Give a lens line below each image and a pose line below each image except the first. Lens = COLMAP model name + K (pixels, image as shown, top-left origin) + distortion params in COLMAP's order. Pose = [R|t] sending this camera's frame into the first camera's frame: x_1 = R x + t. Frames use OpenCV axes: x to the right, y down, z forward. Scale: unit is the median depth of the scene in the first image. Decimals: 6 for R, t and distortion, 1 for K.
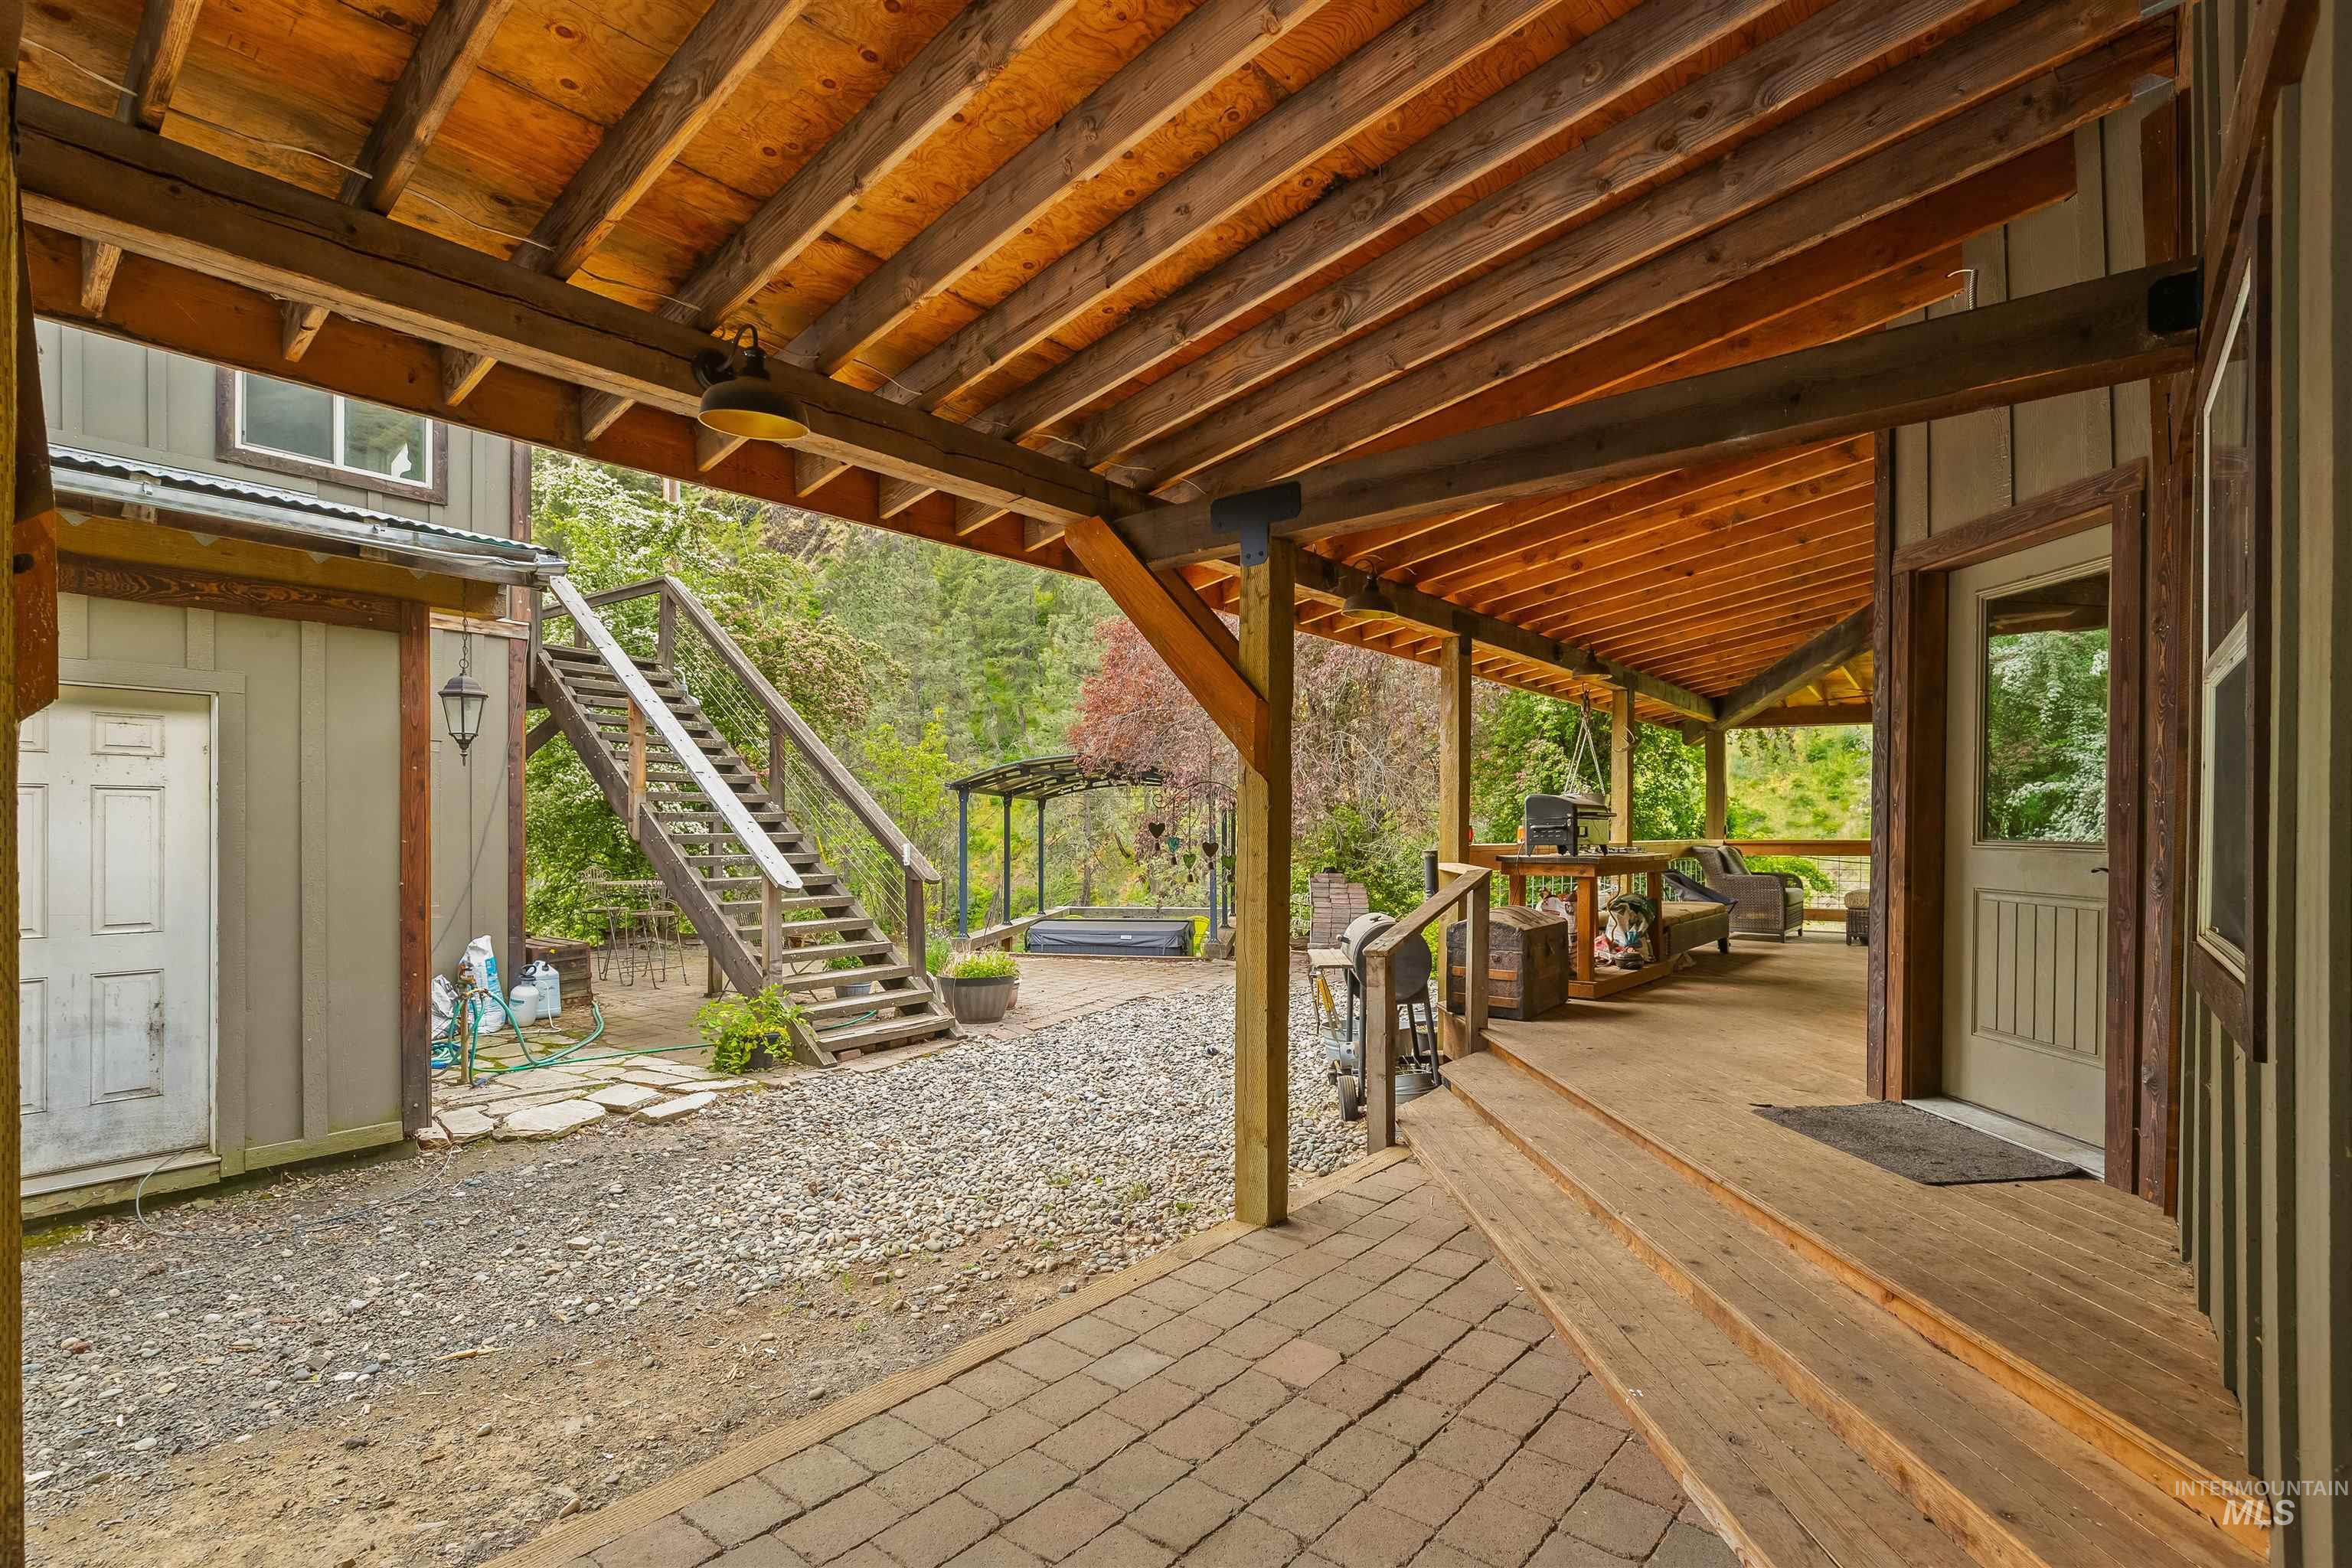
lens RADIAL K [[1114.0, 0, 1174.1], [0, 1114.0, 830.4], [0, 0, 1]] dist [-0.026967, 0.000061]
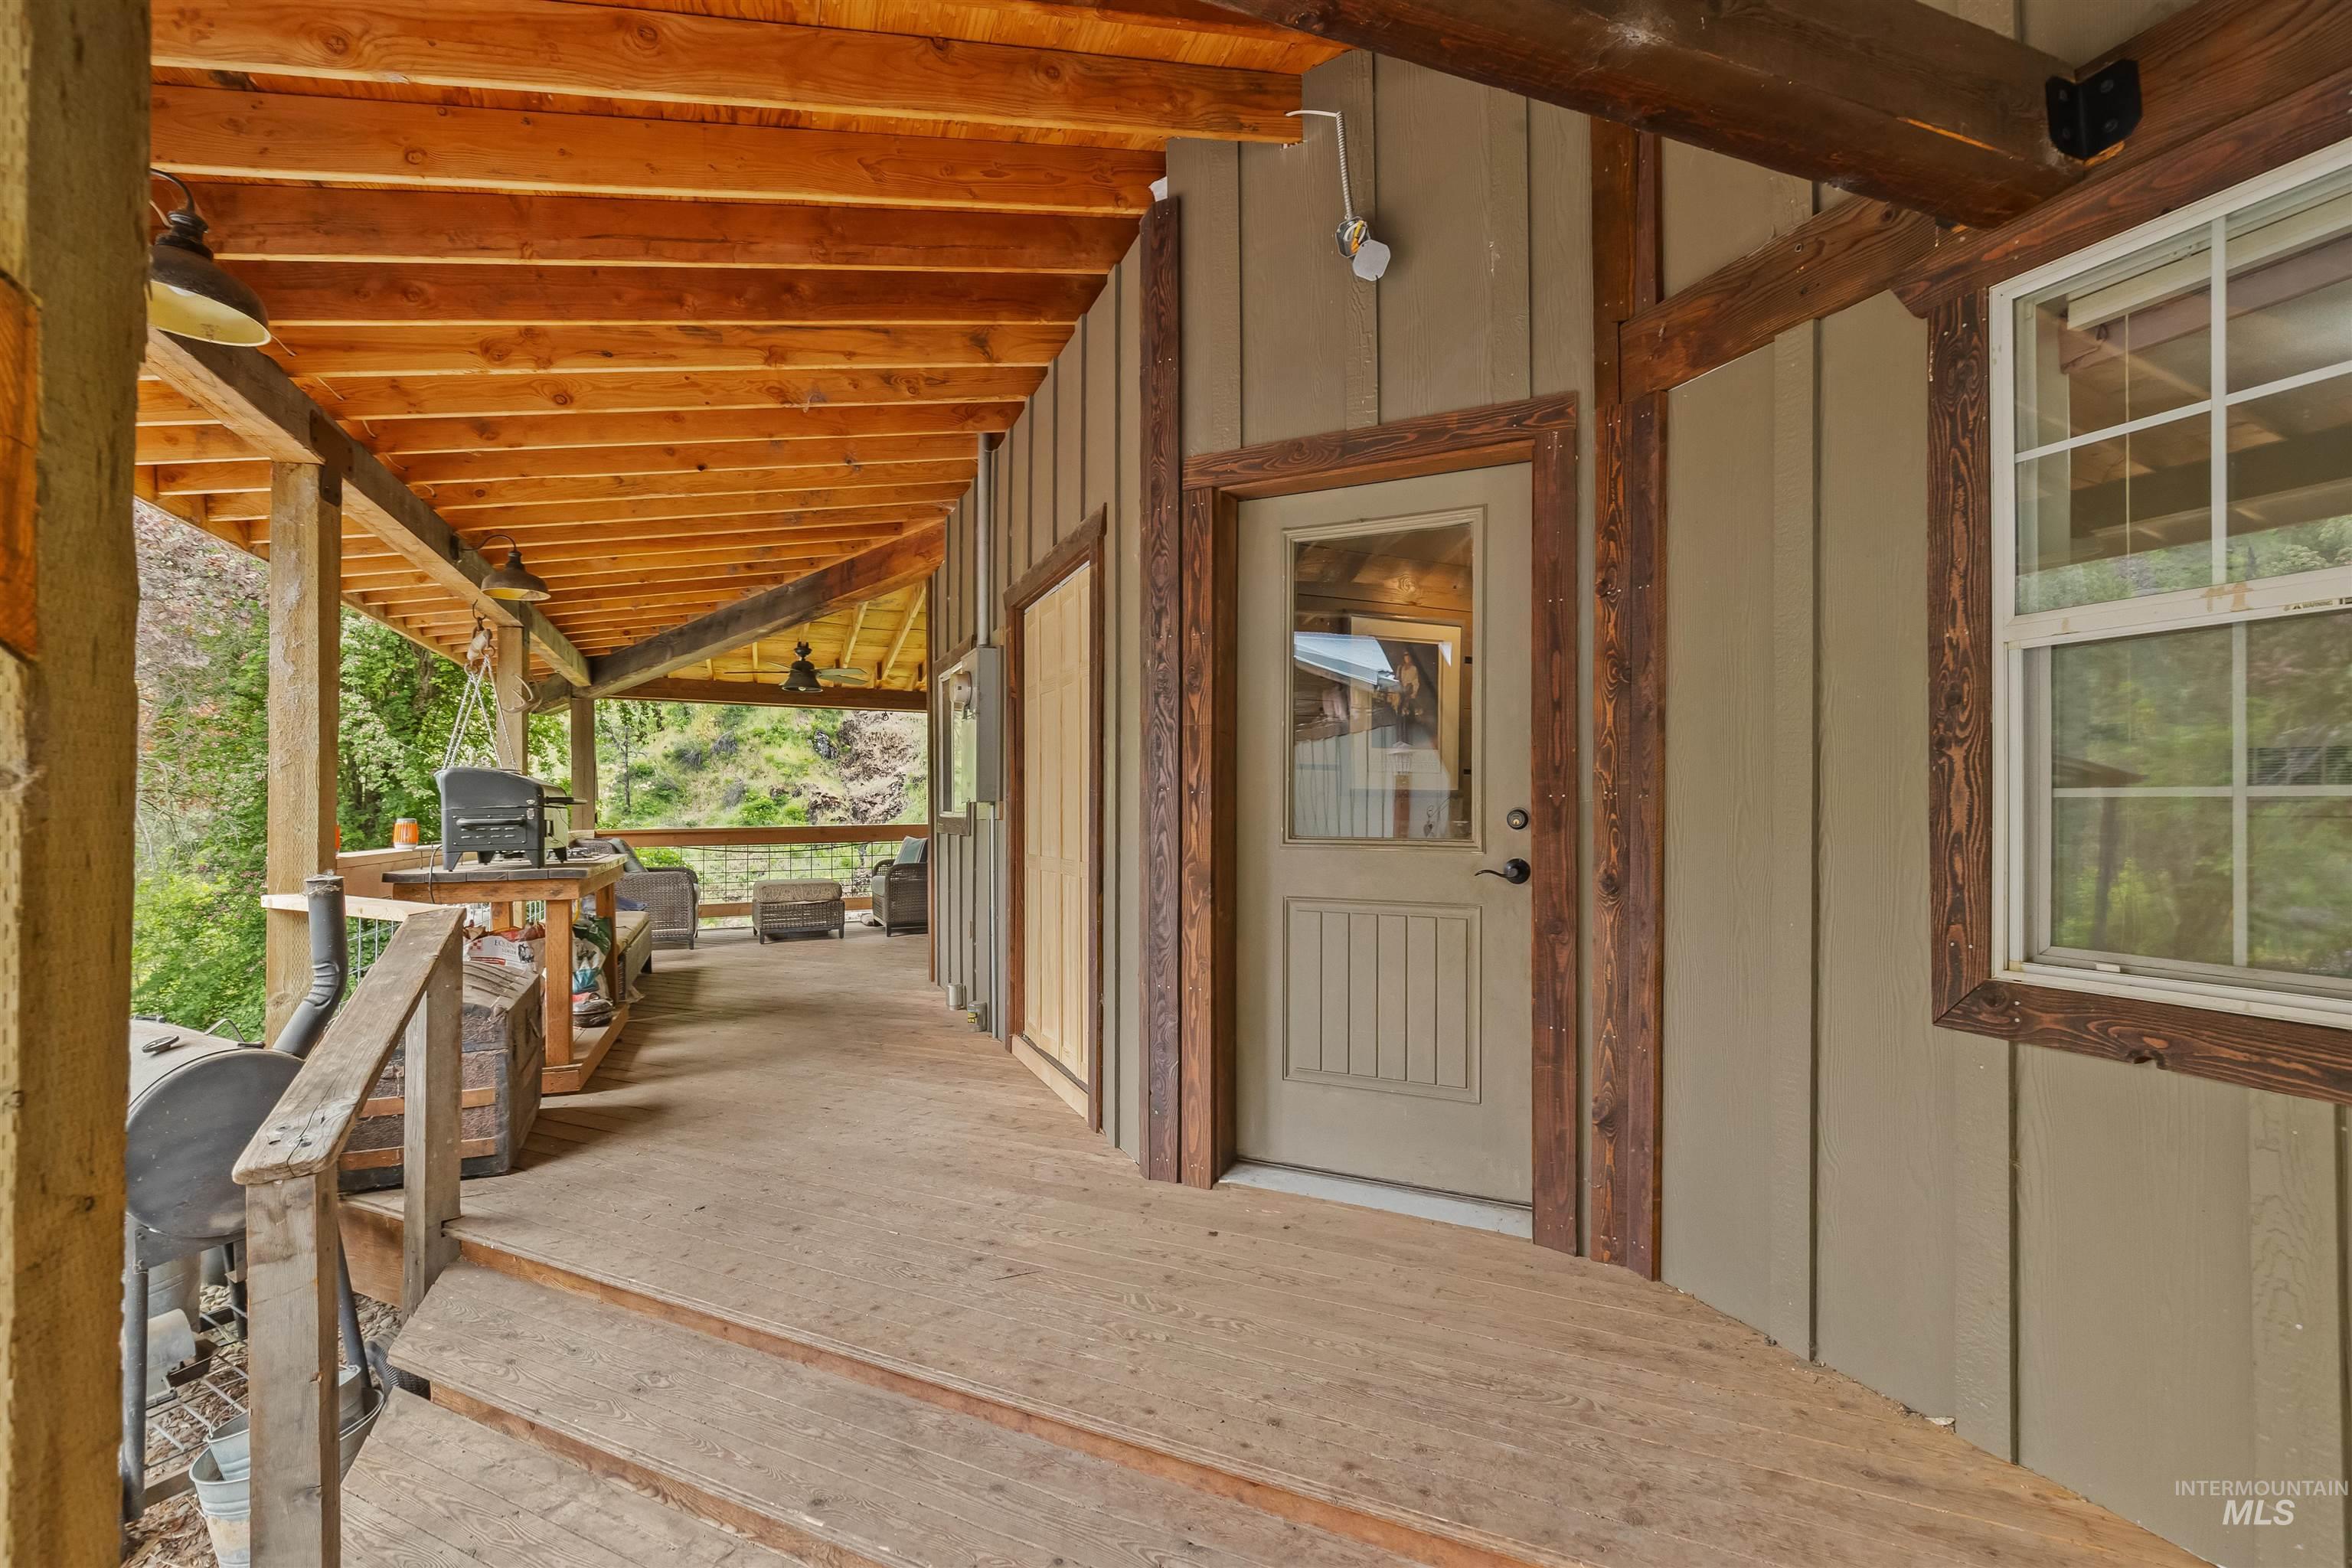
lens RADIAL K [[1068.5, 0, 1199.4], [0, 1068.5, 793.5], [0, 0, 1]] dist [-0.002542, 0.000429]
pose [[0.468069, 0.009403, 0.883642, 0.003553], [0.007454, 0.999866, -0.014589, -0.005567], [-0.883661, 0.013415, 0.467936, 0.325972]]
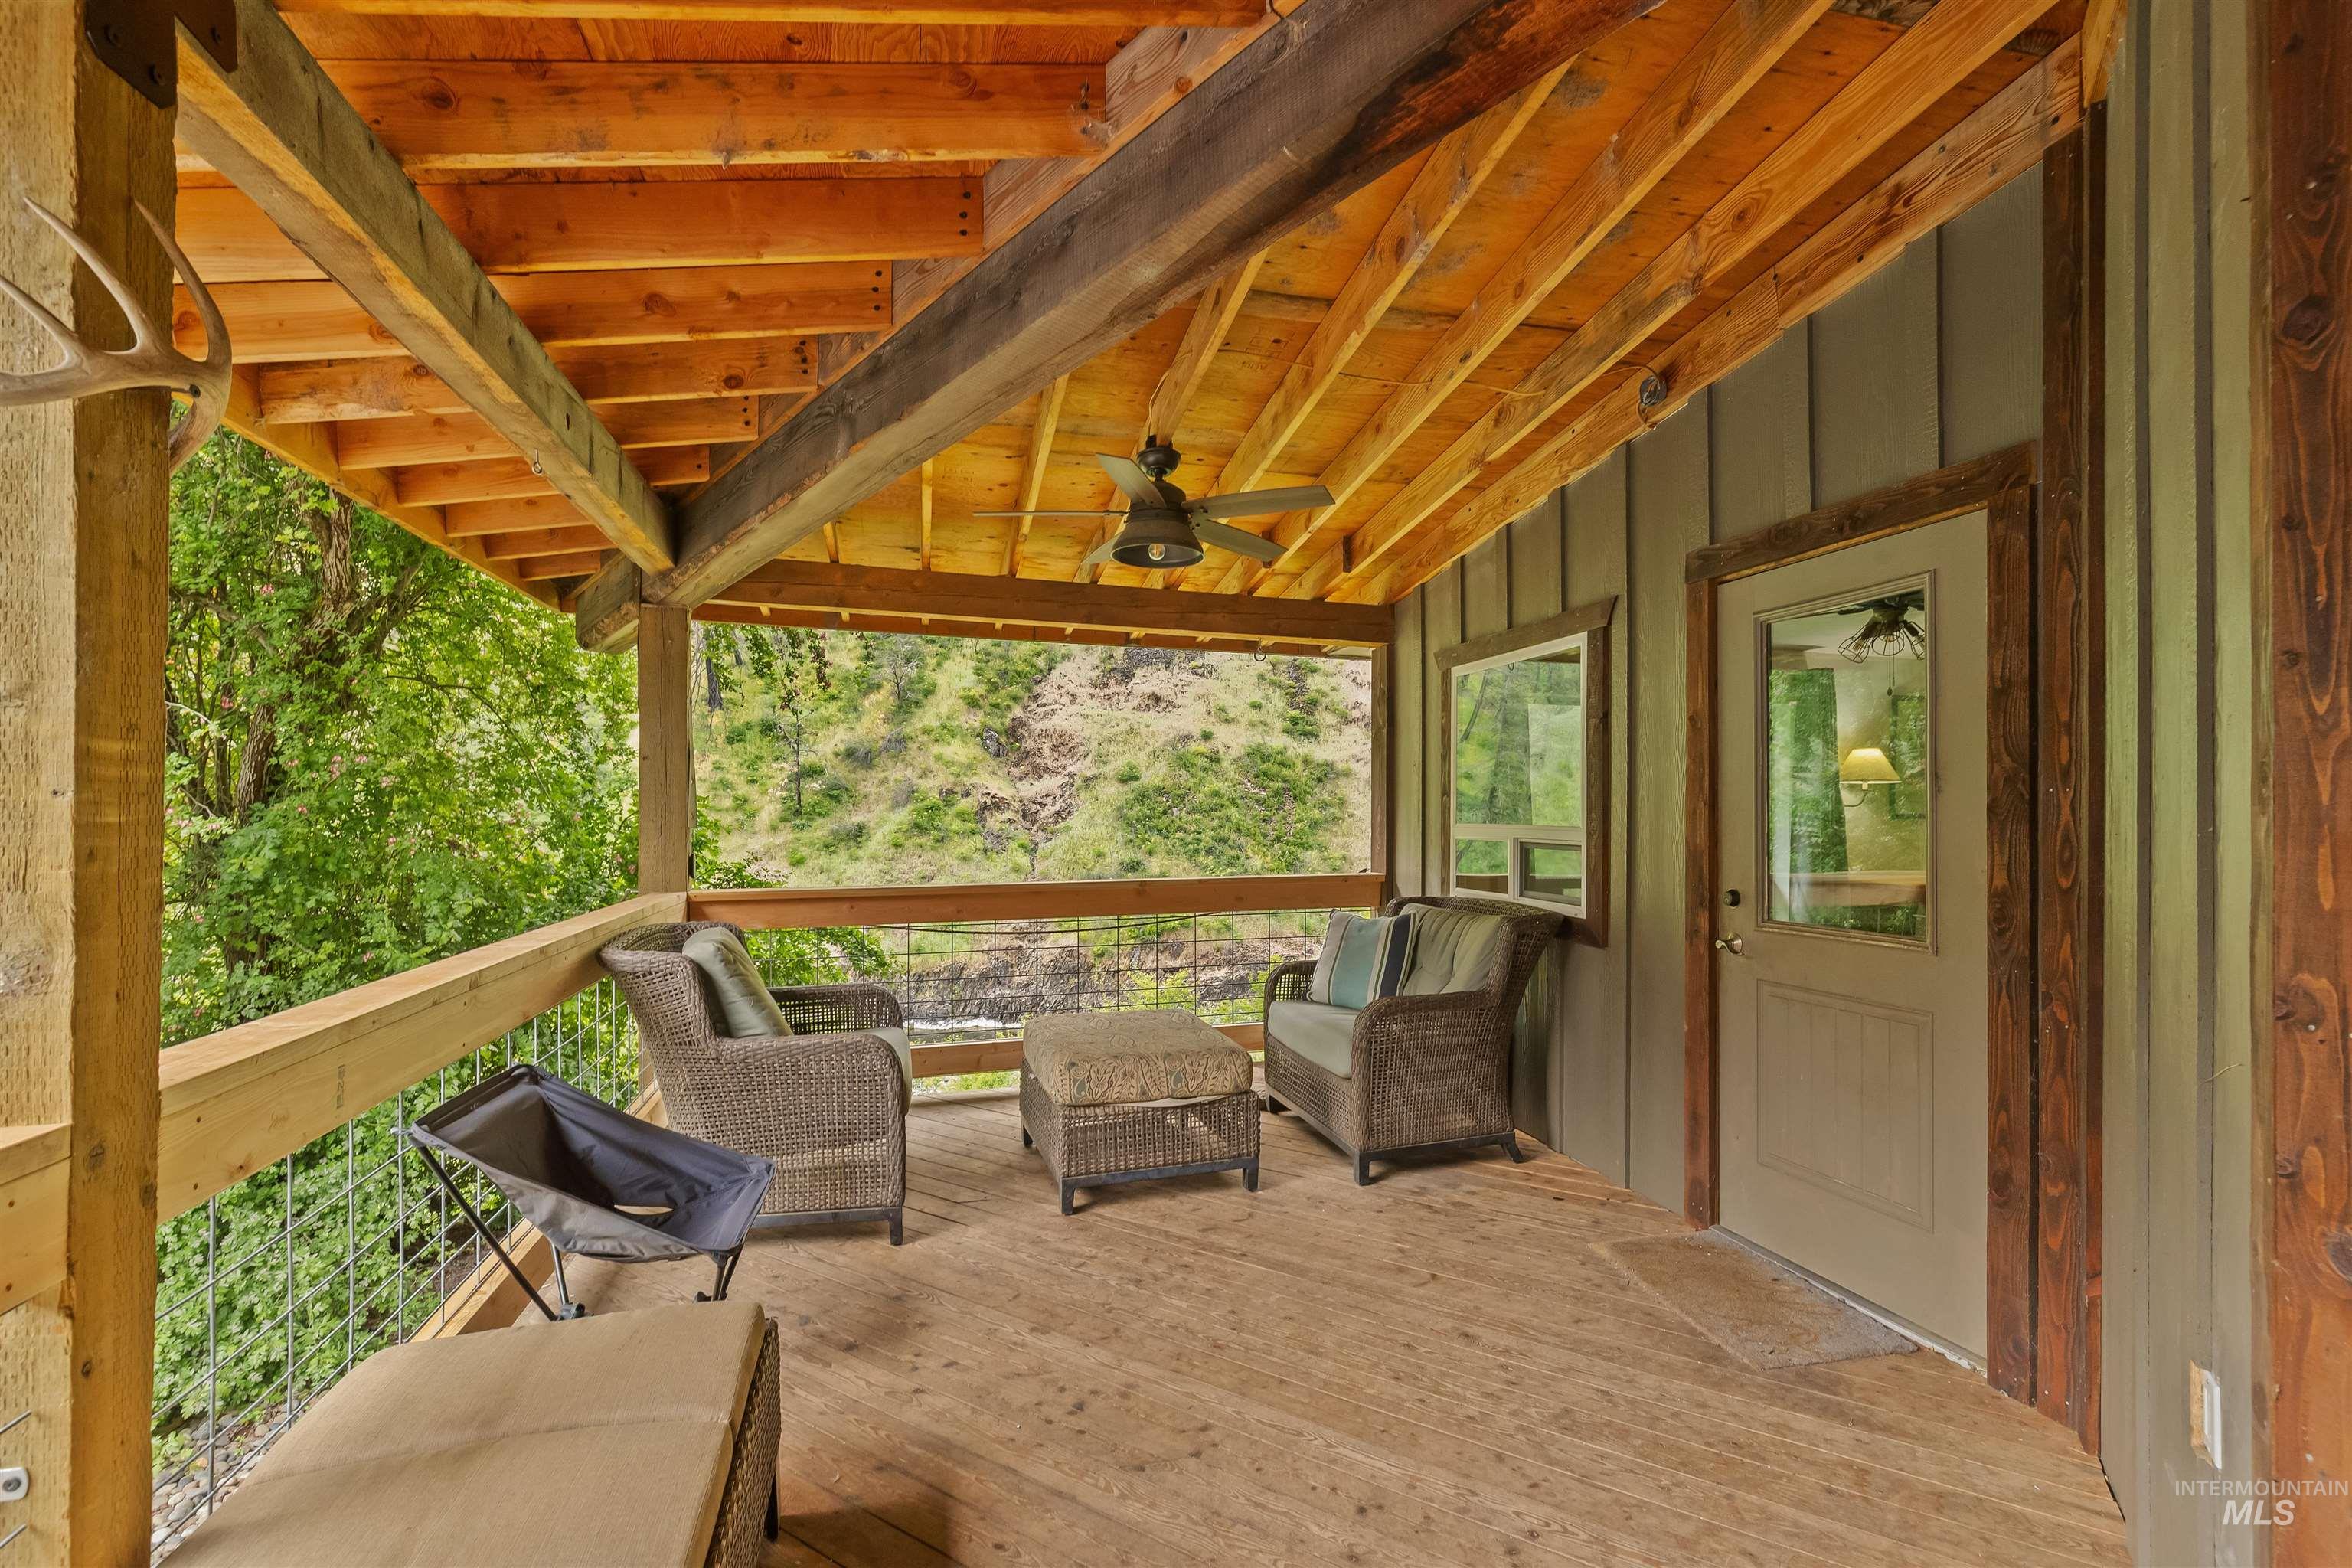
lens RADIAL K [[1078.7, 0, 1177.4], [0, 1078.7, 797.4], [0, 0, 1]] dist [-0.001724, 0.000036]
pose [[0.600426, 0.008500, 0.799635, 0.435125], [0.001315, 0.999932, -0.011617, -0.028221], [-0.799679, 0.008027, 0.600374, 0.928389]]
